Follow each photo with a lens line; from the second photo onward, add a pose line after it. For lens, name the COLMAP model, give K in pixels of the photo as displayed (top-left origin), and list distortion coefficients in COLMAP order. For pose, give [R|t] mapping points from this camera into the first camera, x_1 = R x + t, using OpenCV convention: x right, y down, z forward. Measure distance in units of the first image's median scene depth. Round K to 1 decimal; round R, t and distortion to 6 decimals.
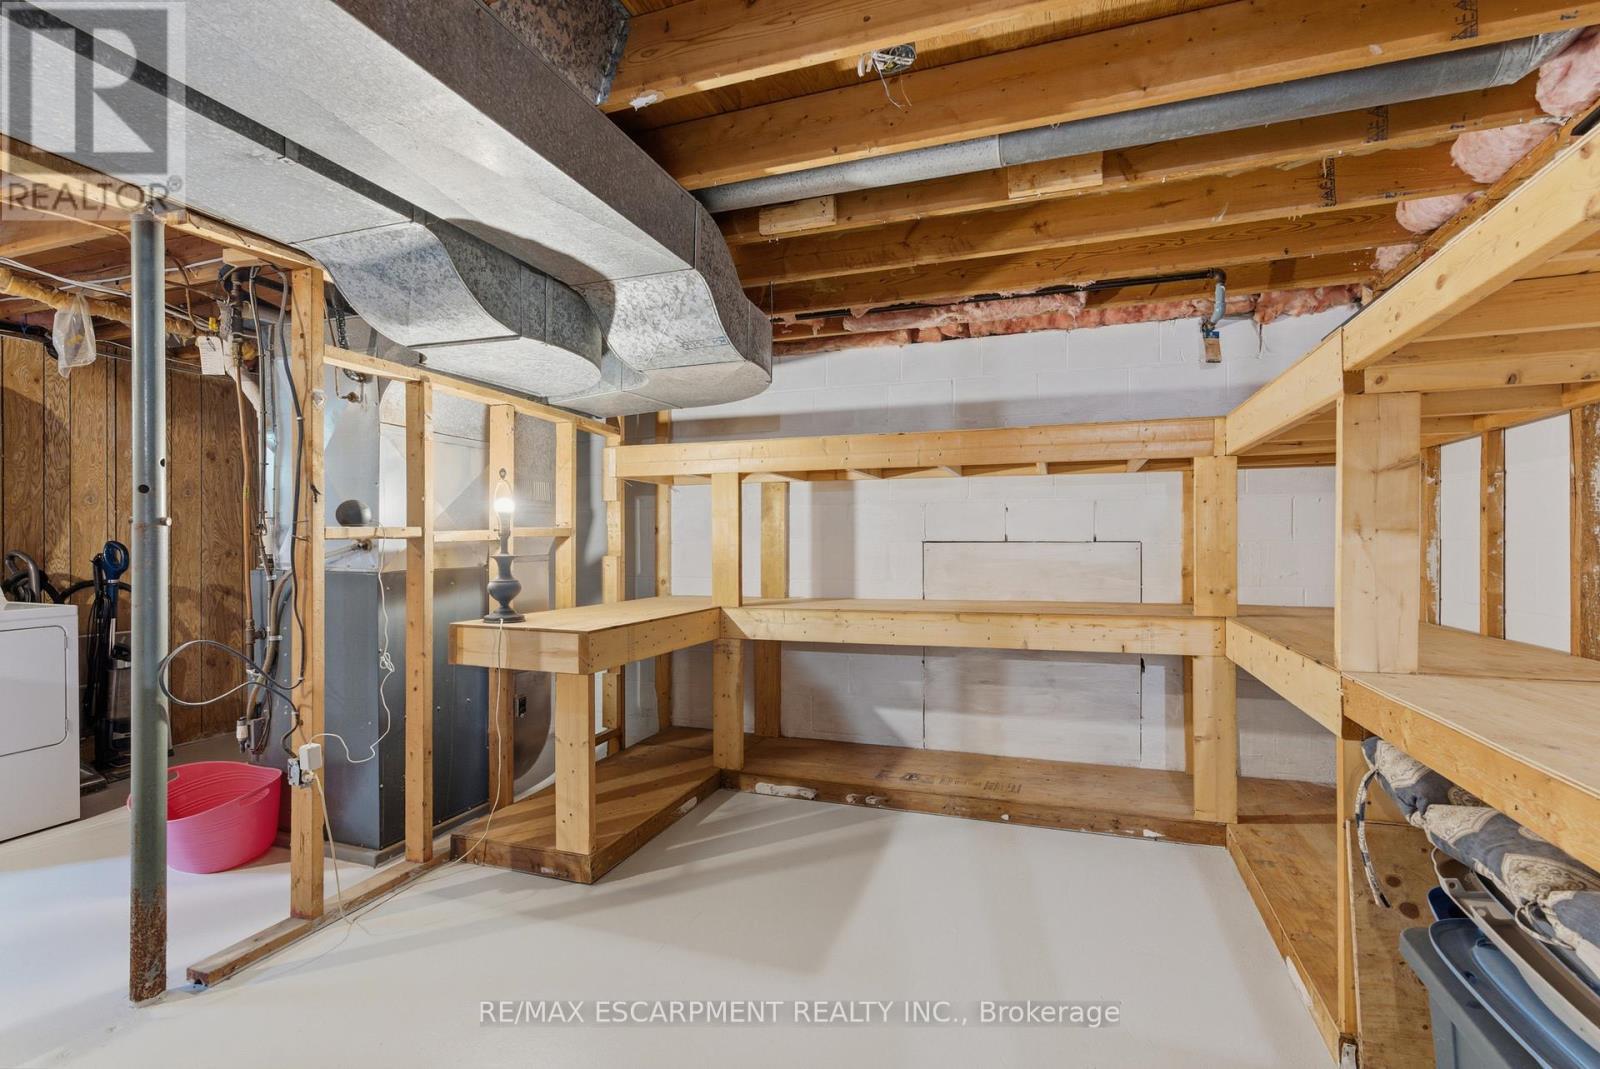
lens RADIAL K [[732.9, 0, 805.7], [0, 732.9, 537.4], [0, 0, 1]] dist [-0.000736, 0.001026]
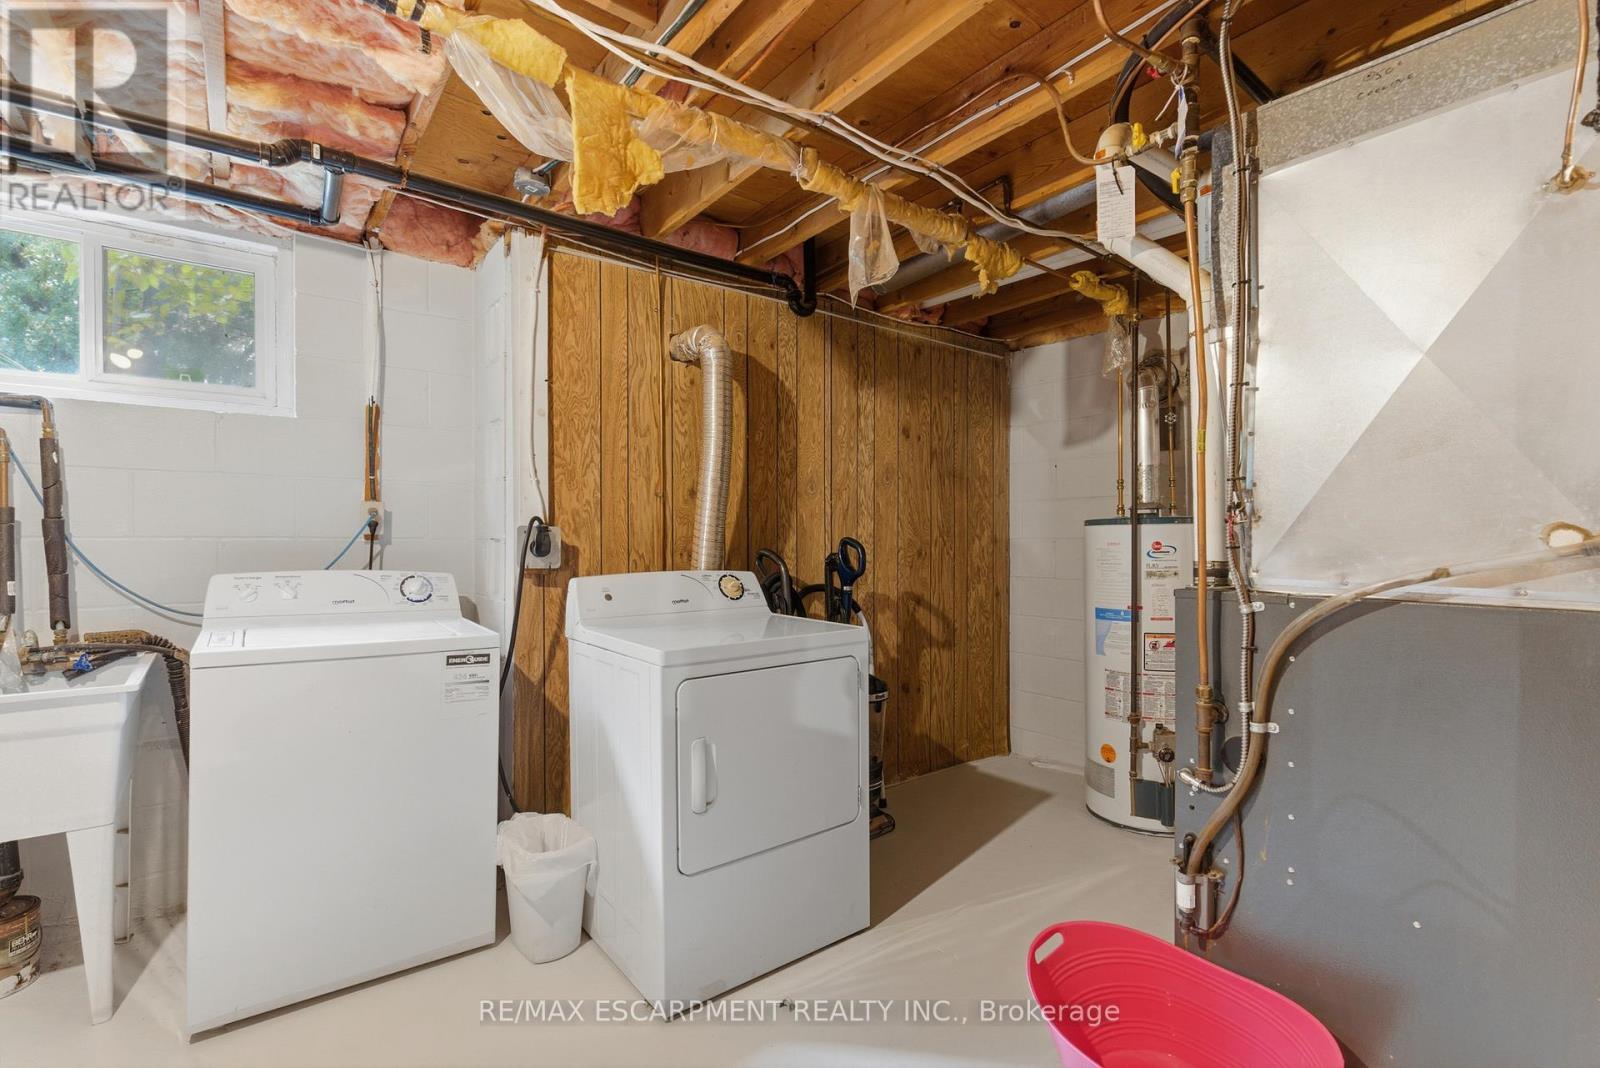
lens RADIAL K [[732.9, 0, 800.7], [0, 732.9, 540.6], [0, 0, 1]] dist [-0.000736, 0.001026]
pose [[0.833148, 0.002329, -0.553045, -0.548402], [0.000928, 0.999984, 0.005610, 0.004184], [0.553049, -0.005187, 0.833132, 0.312328]]
